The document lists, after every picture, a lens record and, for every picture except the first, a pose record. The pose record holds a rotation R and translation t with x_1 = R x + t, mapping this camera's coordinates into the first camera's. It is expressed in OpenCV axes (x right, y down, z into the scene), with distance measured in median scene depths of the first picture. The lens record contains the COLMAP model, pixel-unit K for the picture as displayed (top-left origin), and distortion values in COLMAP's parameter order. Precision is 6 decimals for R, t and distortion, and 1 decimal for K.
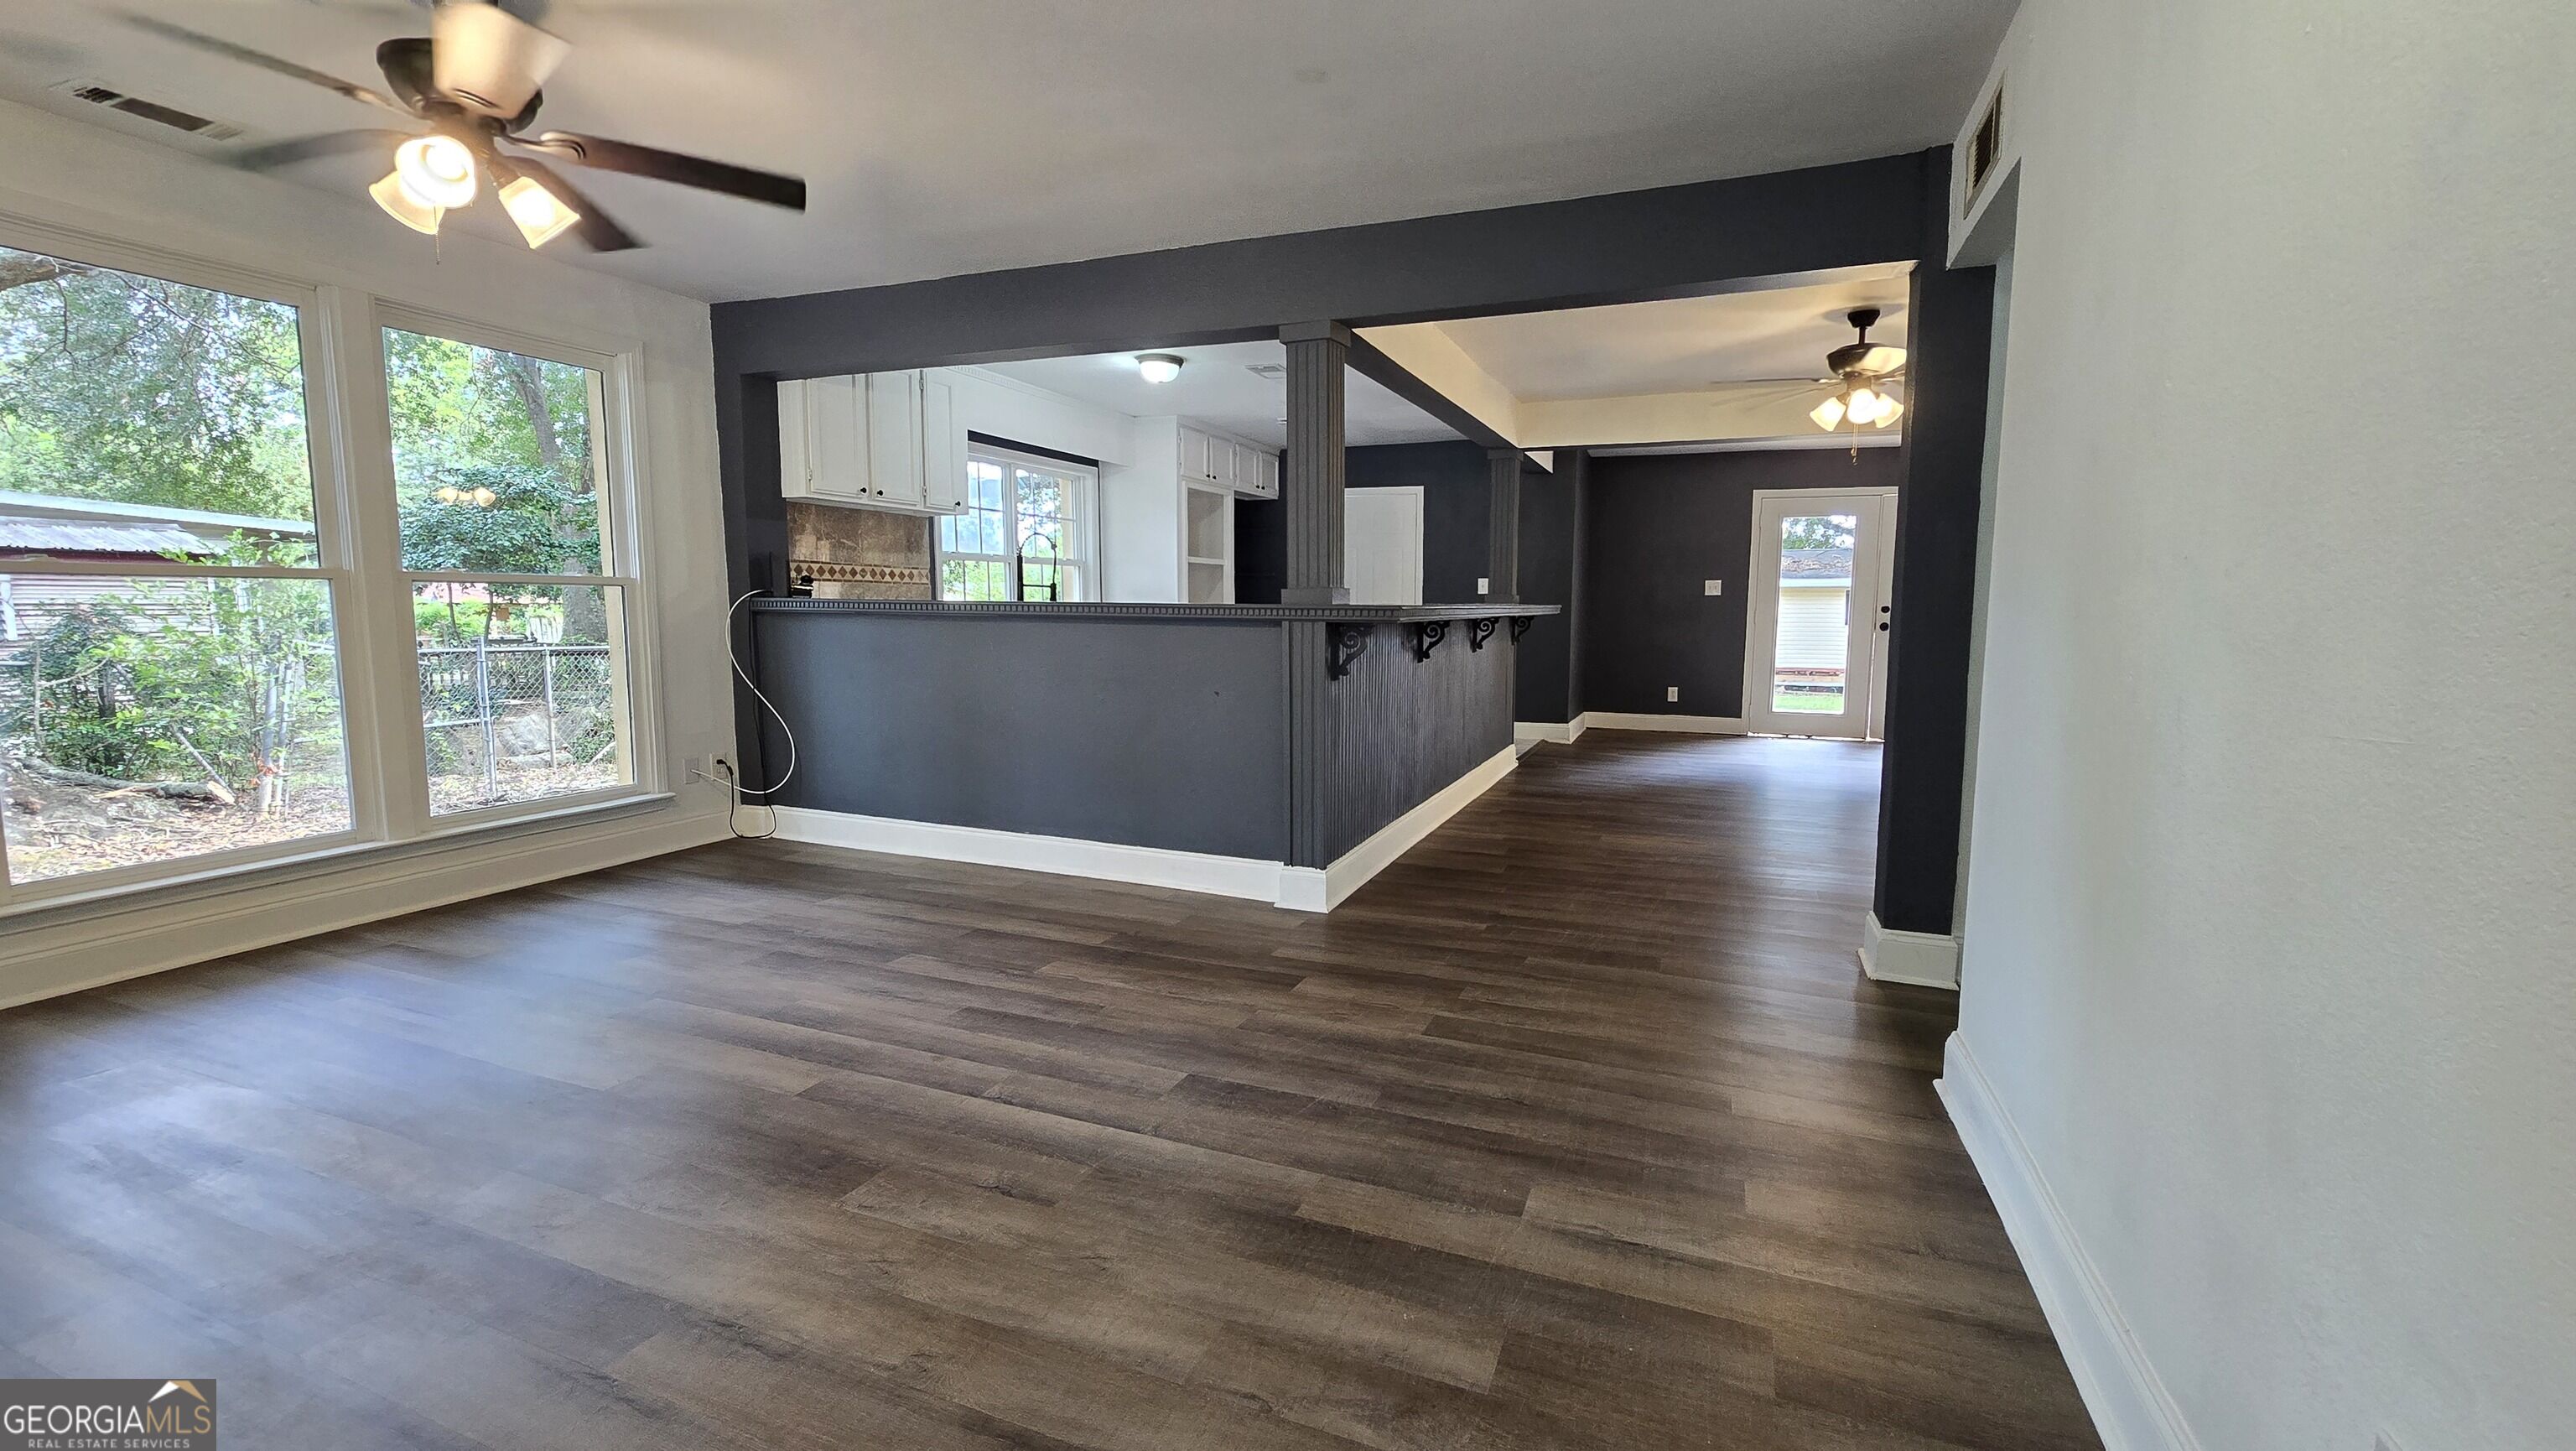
lens RADIAL K [[1037.0, 0, 1298.4], [0, 1037.0, 718.9], [0, 0, 1]] dist [-0.005814, 0.000005]
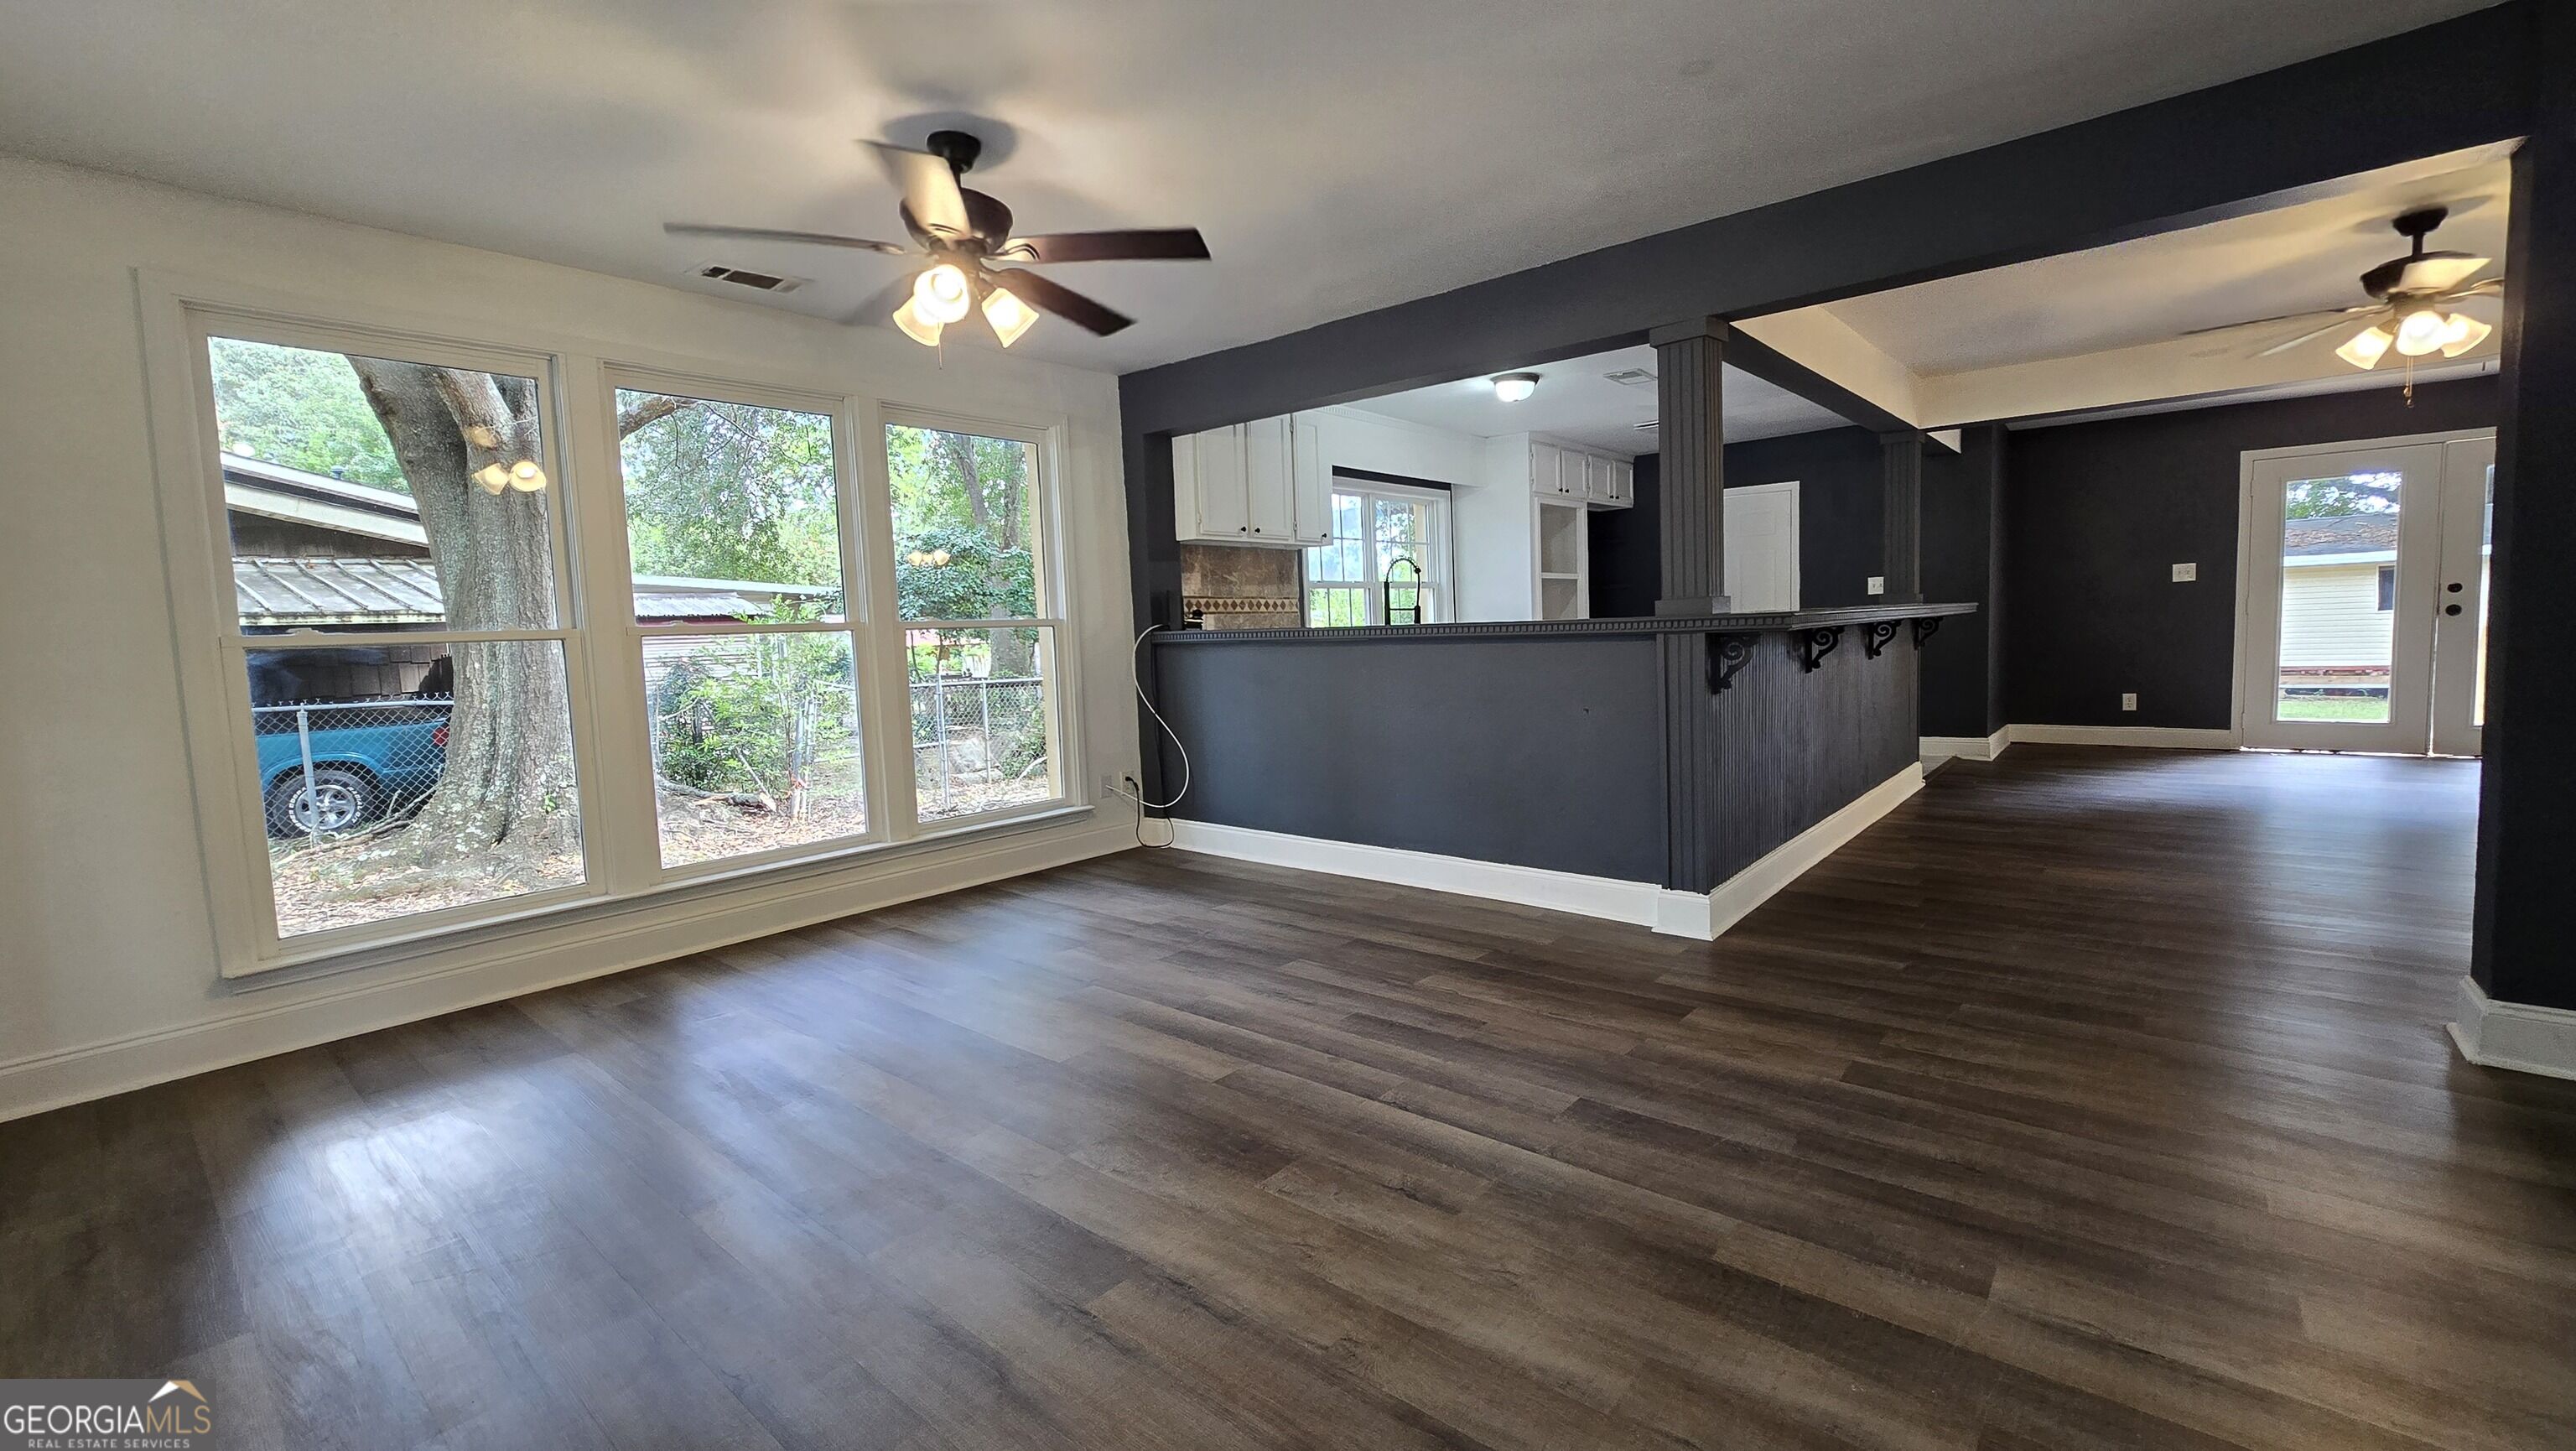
lens RADIAL K [[1036.4, 0, 1301.4], [0, 1036.4, 716.3], [0, 0, 1]] dist [-0.002350, -0.000479]
pose [[0.949801, -0.015338, -0.312480, -0.022662], [0.008950, 0.999721, -0.021869, 0.000220], [0.312728, 0.017974, 0.949673, -0.010287]]
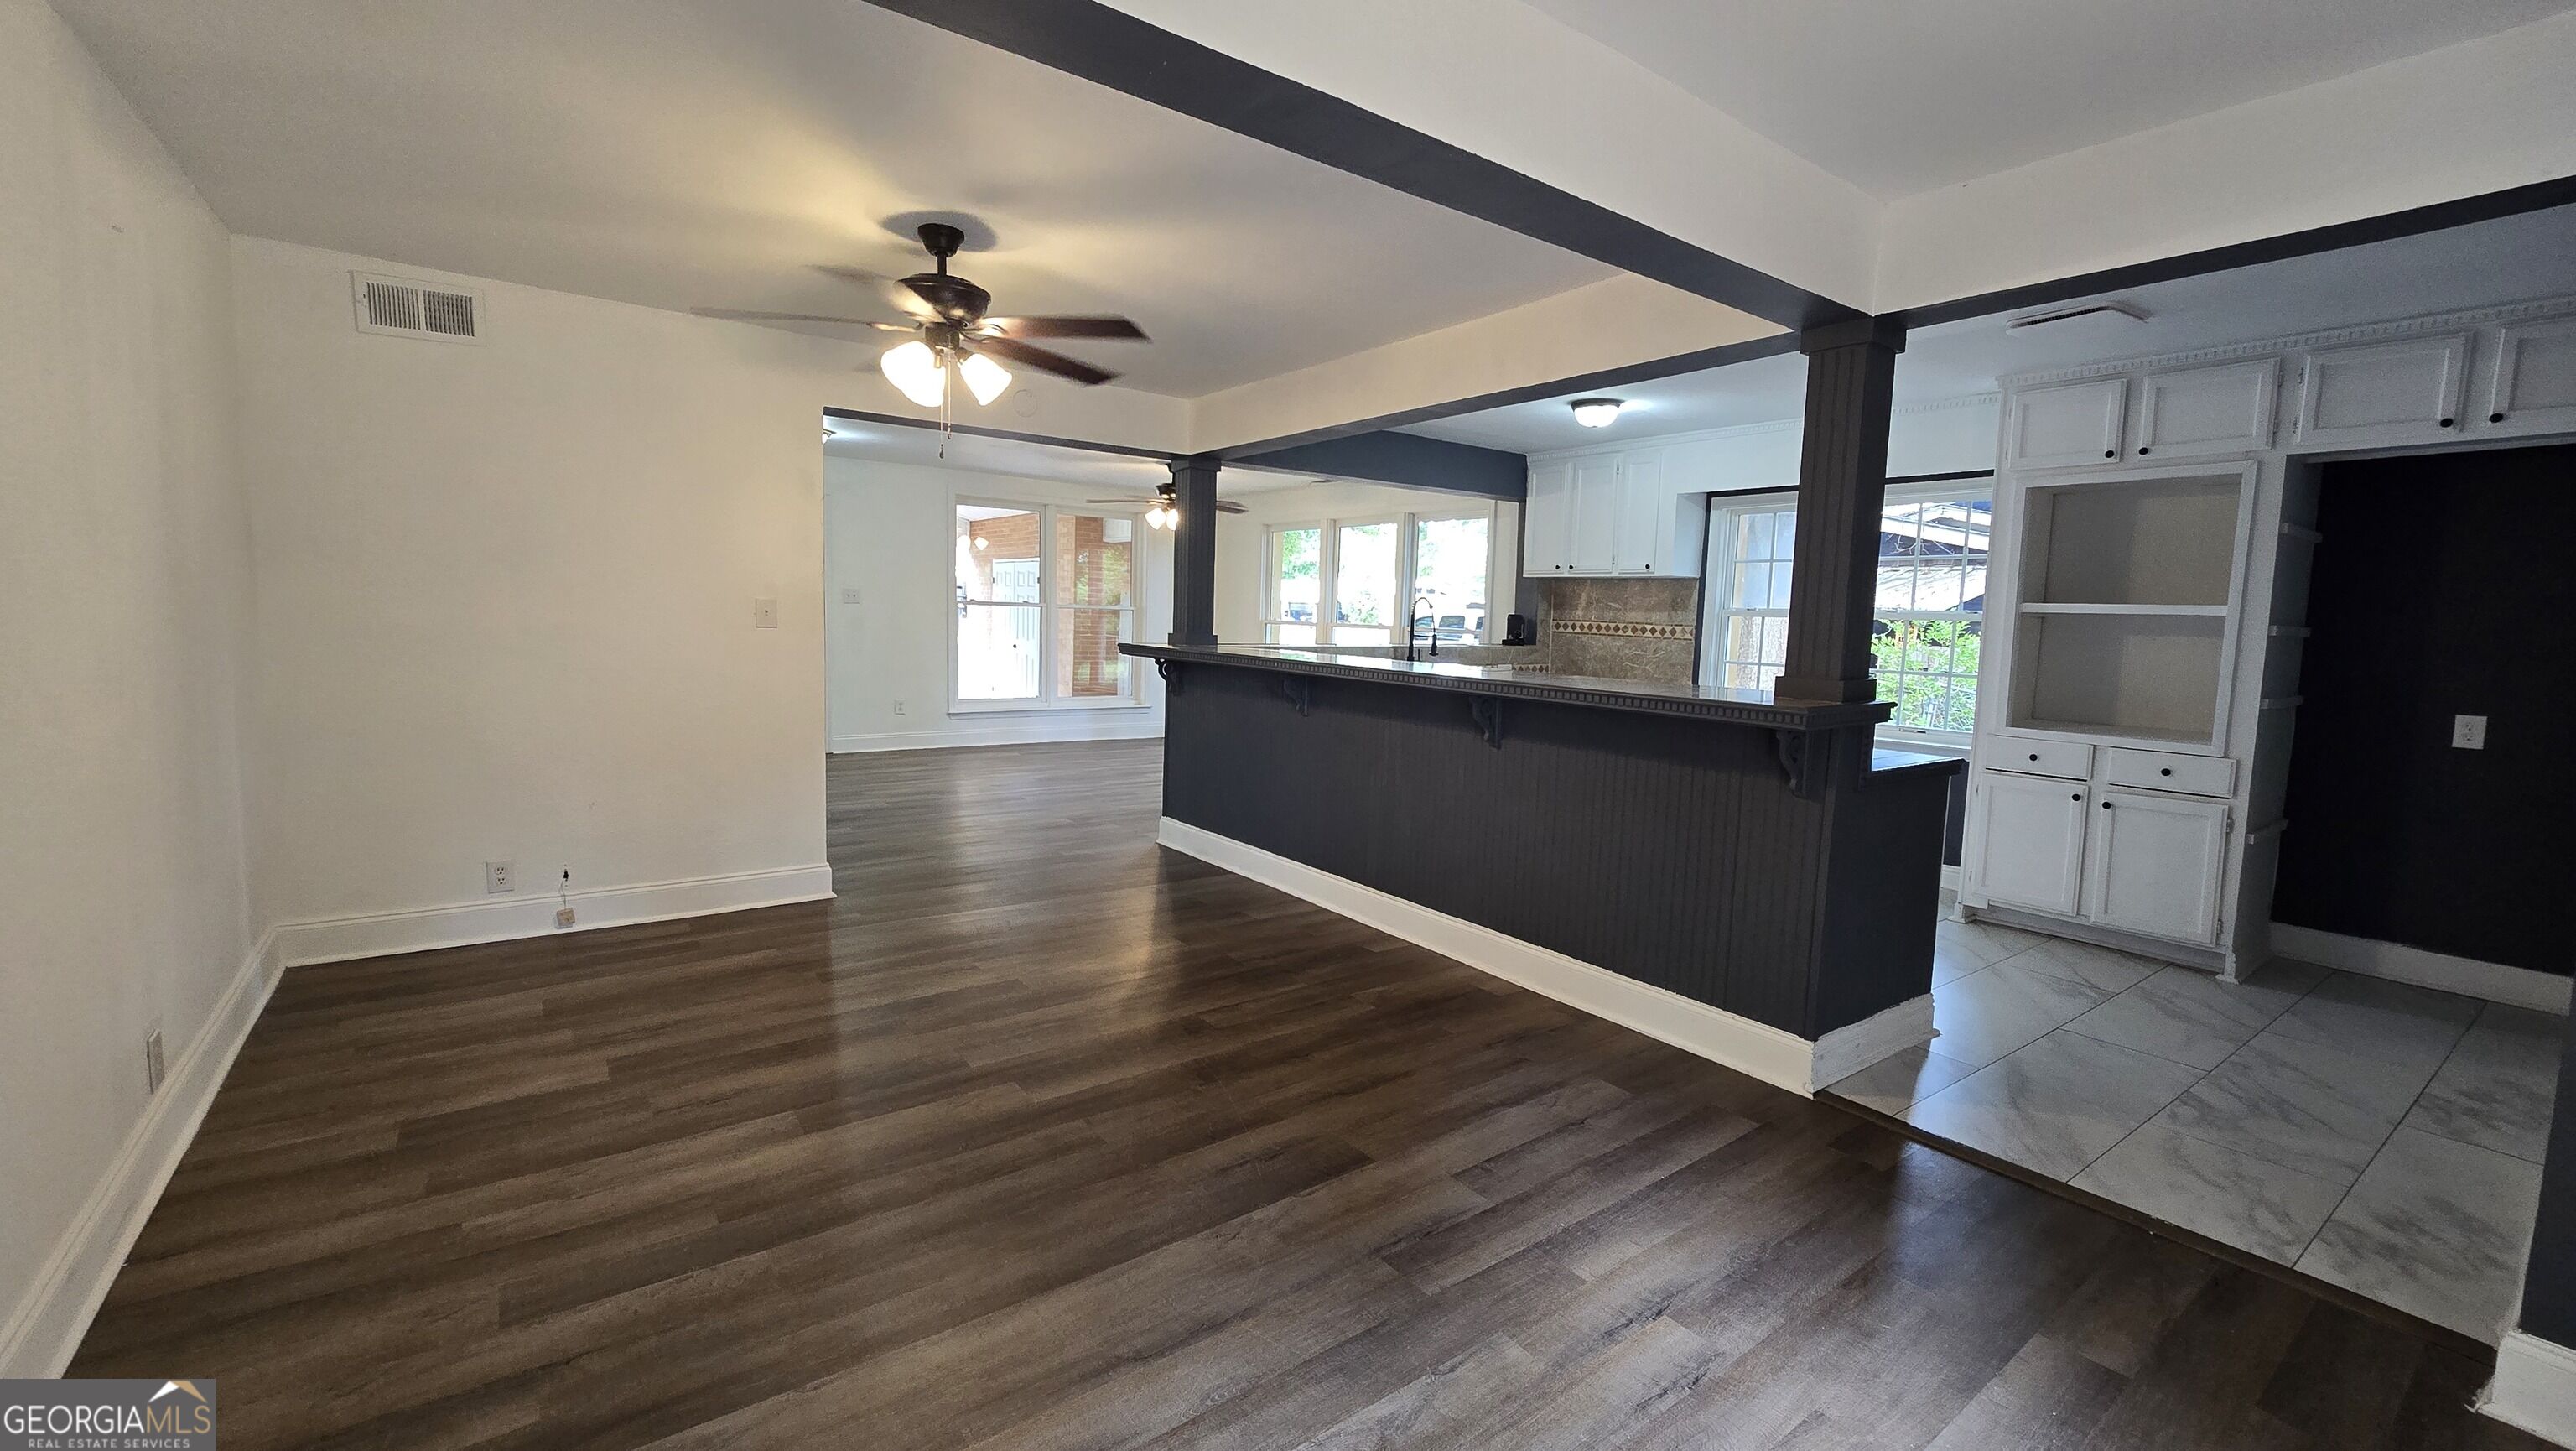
lens RADIAL K [[1051.0, 0, 1295.4], [0, 1051.0, 711.9], [0, 0, 1]] dist [-0.000027, -0.000827]
pose [[-0.516687, 0.061683, -0.853949, 0.829708], [-0.129341, 0.980331, 0.149070, -0.173927], [0.846348, 0.187474, -0.498546, 1.266635]]
